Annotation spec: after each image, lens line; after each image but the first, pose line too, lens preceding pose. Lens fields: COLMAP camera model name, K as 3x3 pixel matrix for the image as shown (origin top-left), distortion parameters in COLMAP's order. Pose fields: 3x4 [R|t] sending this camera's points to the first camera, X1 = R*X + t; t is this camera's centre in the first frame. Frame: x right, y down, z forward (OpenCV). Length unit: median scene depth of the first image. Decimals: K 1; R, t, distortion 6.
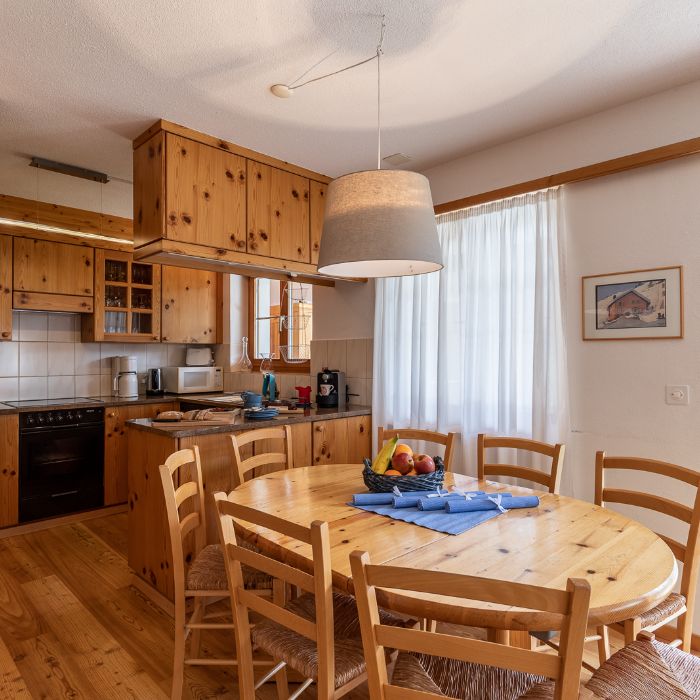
lens RADIAL K [[476.9, 0, 327.1], [0, 476.9, 351.0], [0, 0, 1]] dist [0.008043, 0.001929]
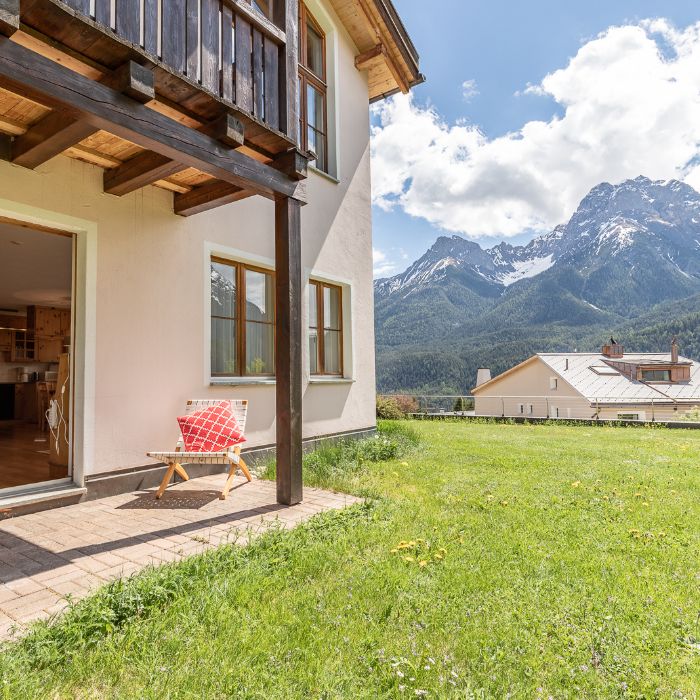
lens RADIAL K [[484.1, 0, 349.1], [0, 484.1, 351.7], [0, 0, 1]] dist [0.014983, -0.011589]
pose [[0.981000, -0.008596, 0.193819, 0.923858], [0.018662, 0.998566, -0.050169, 0.105202], [-0.193110, 0.052833, 0.979754, -2.222372]]
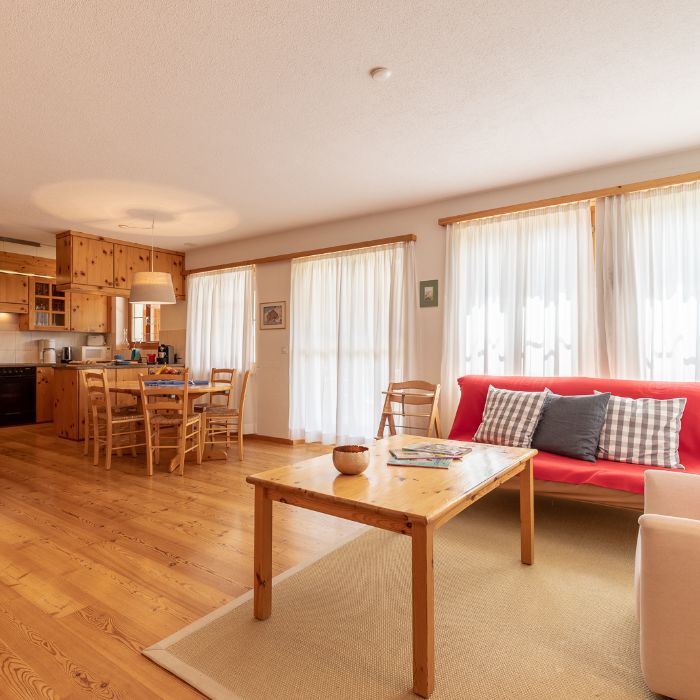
lens RADIAL K [[484.1, 0, 345.1], [0, 484.1, 351.9], [0, 0, 1]] dist [0.014983, -0.011589]
pose [[0.984289, 0.000118, 0.176567, 0.334352], [-0.001124, 0.999984, 0.005599, 0.048755], [-0.176564, -0.005710, 0.984273, -0.948821]]
